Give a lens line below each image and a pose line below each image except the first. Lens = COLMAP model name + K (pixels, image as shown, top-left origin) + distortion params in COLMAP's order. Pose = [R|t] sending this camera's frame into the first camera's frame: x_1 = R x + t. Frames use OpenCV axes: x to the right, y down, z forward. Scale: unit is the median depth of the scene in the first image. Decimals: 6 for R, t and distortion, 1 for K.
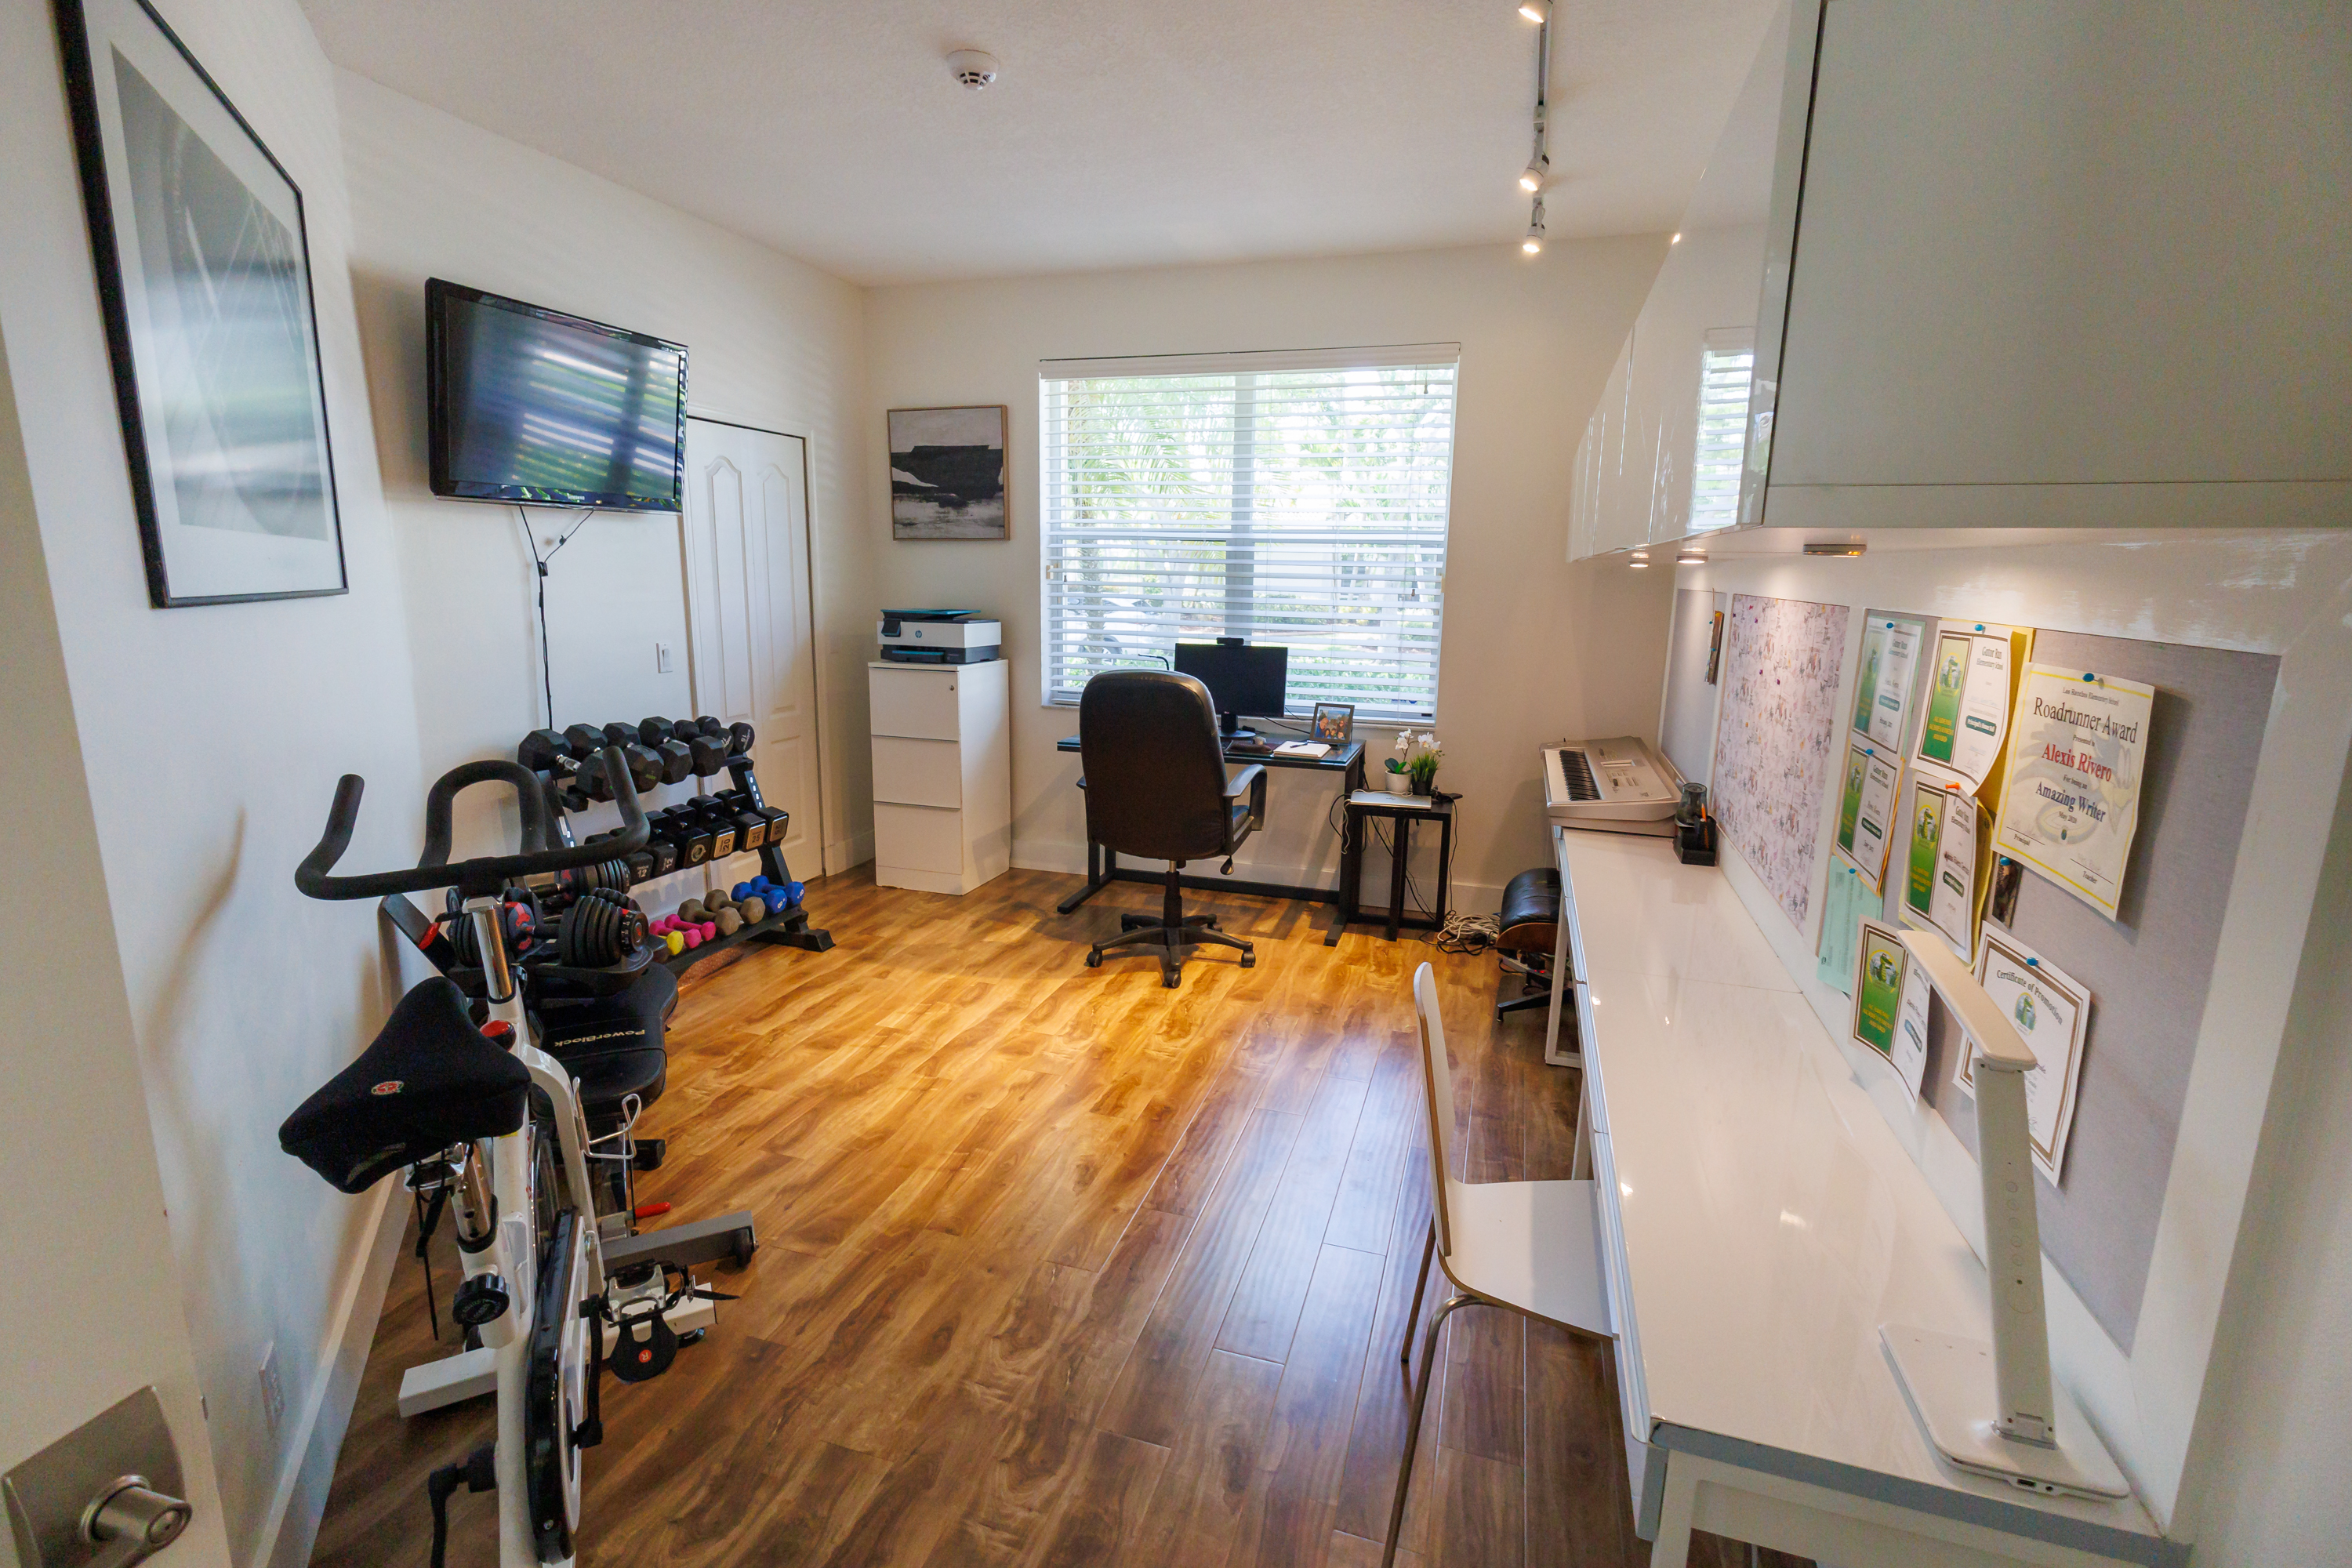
lens RADIAL K [[1080.2, 0, 1174.1], [0, 1080.2, 787.0], [0, 0, 1]] dist [0.002146, 0.001565]
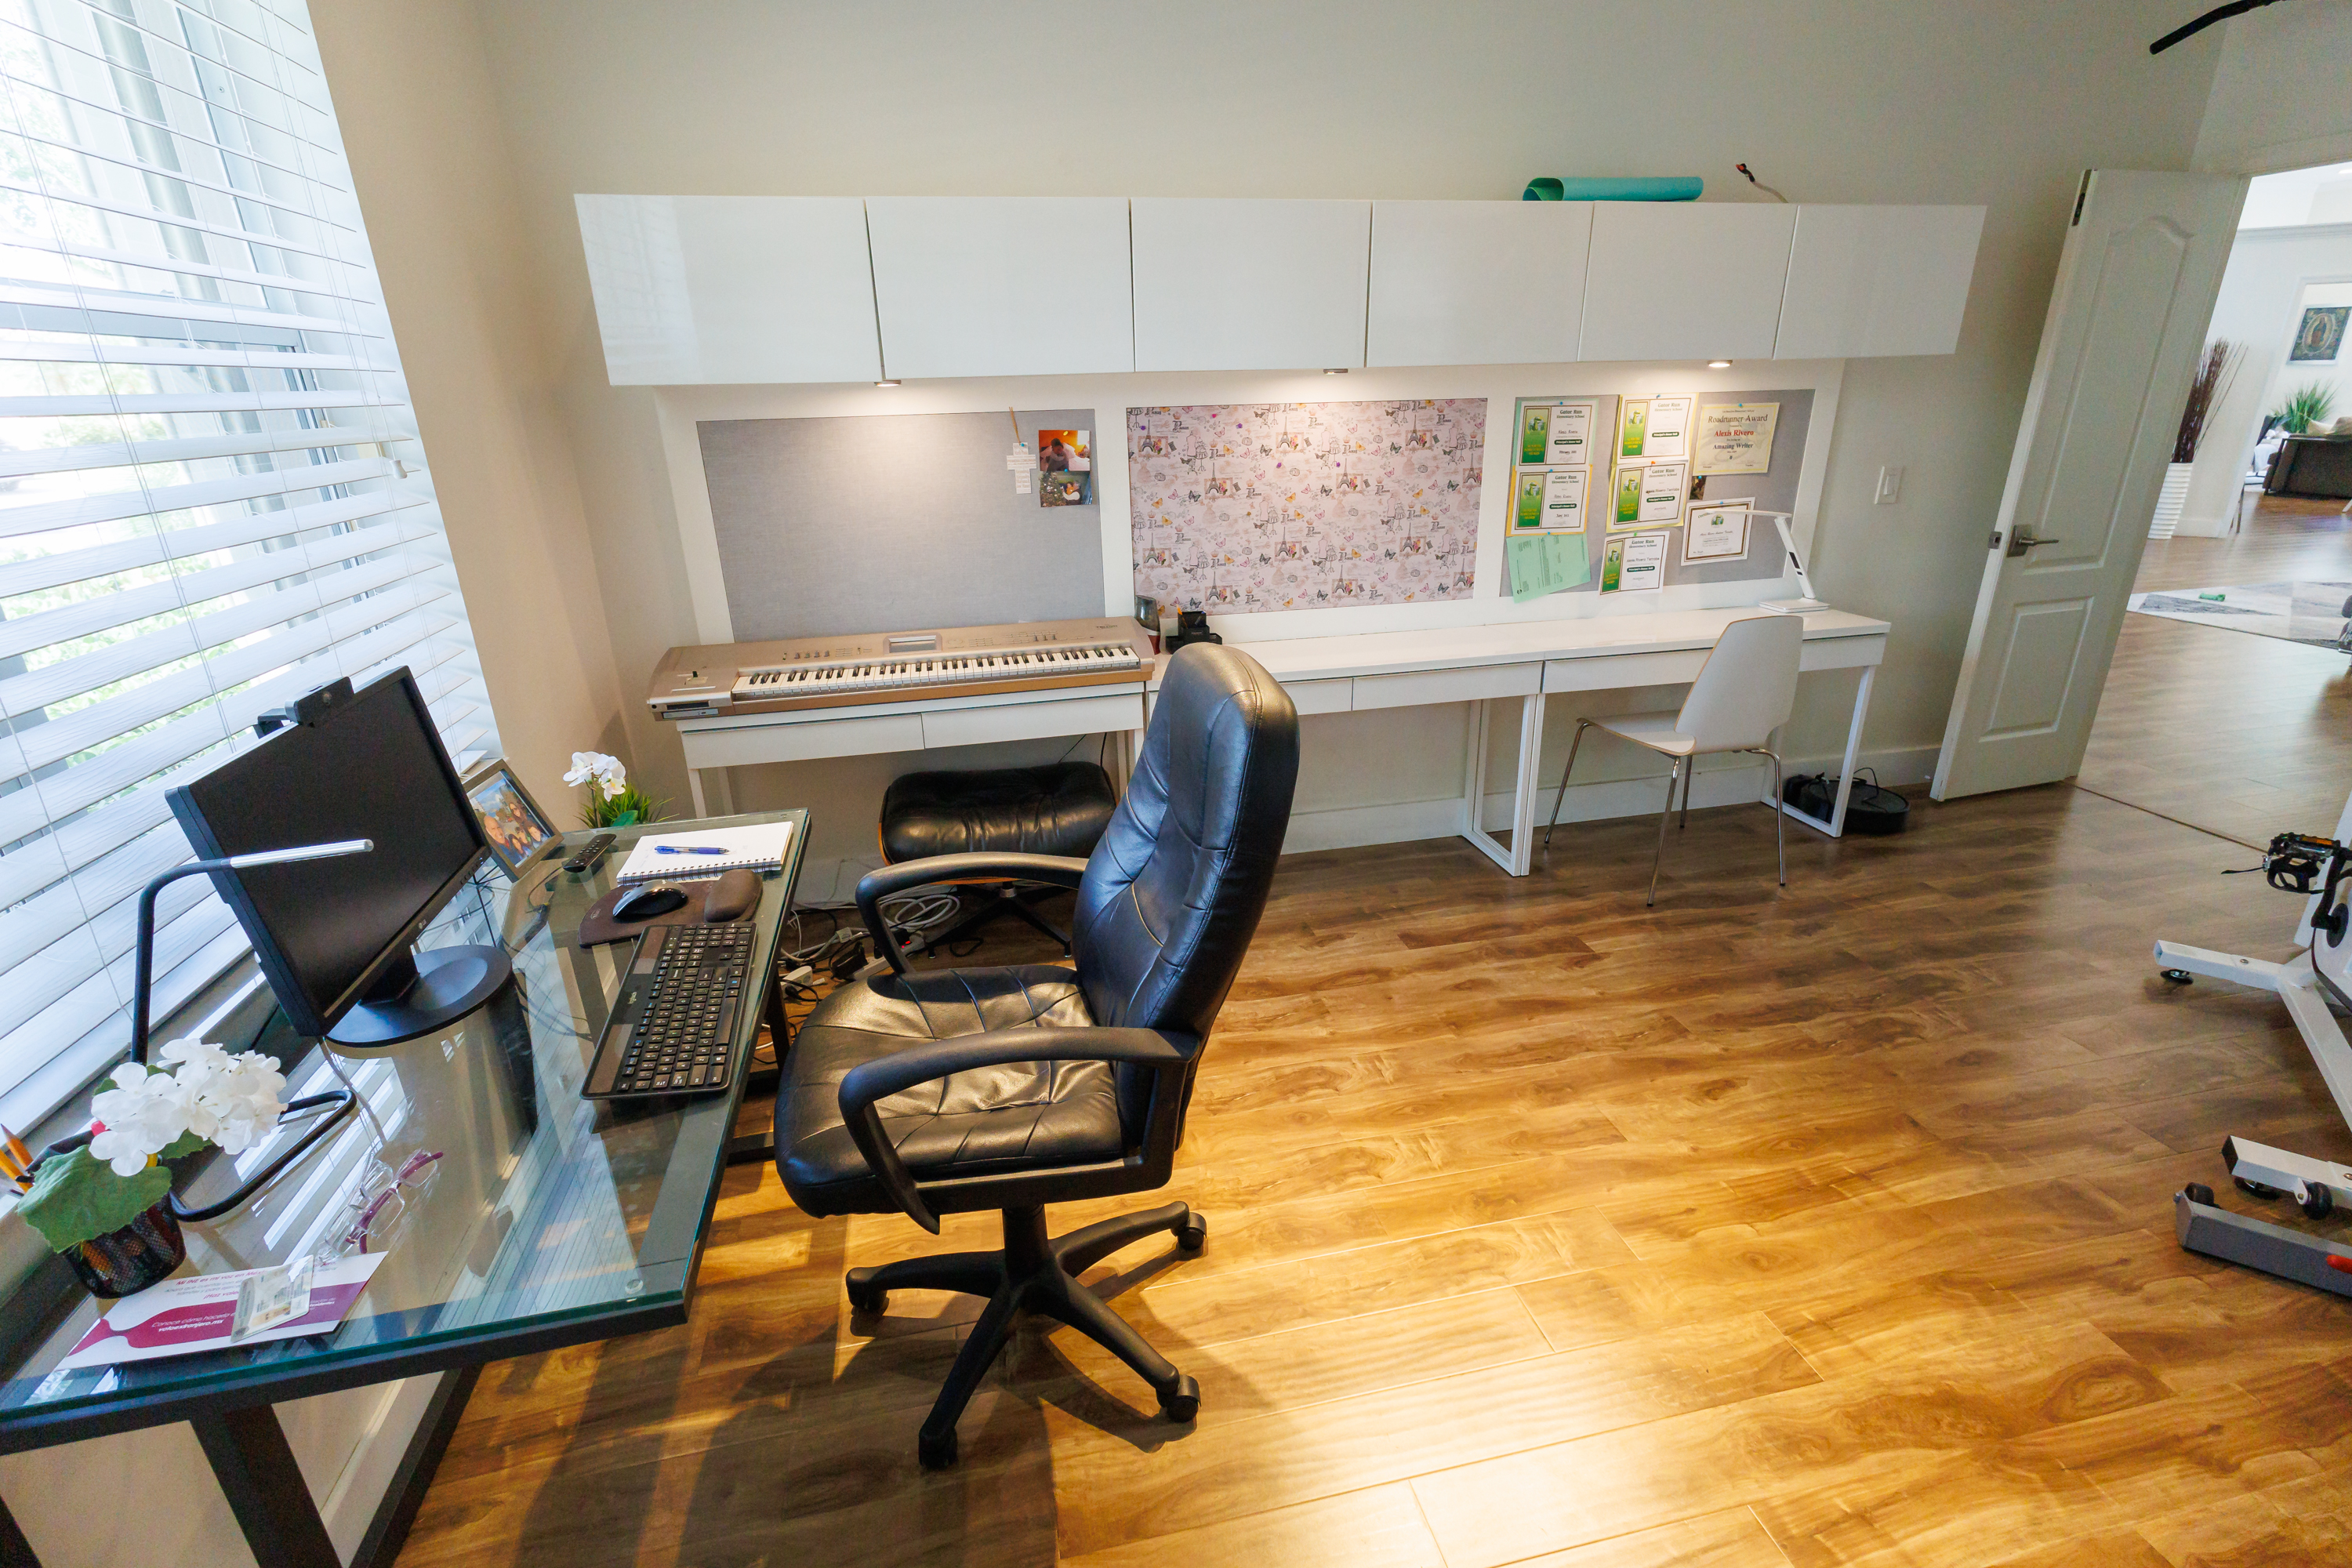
lens RADIAL K [[1080.2, 0, 1174.1], [0, 1080.2, 787.0], [0, 0, 1]] dist [0.002146, 0.001565]
pose [[-0.499633, -0.310256, 0.808769, -0.466326], [0.186715, 0.873139, 0.450296, -0.322155], [-0.845875, 0.375992, -0.378320, 1.501053]]
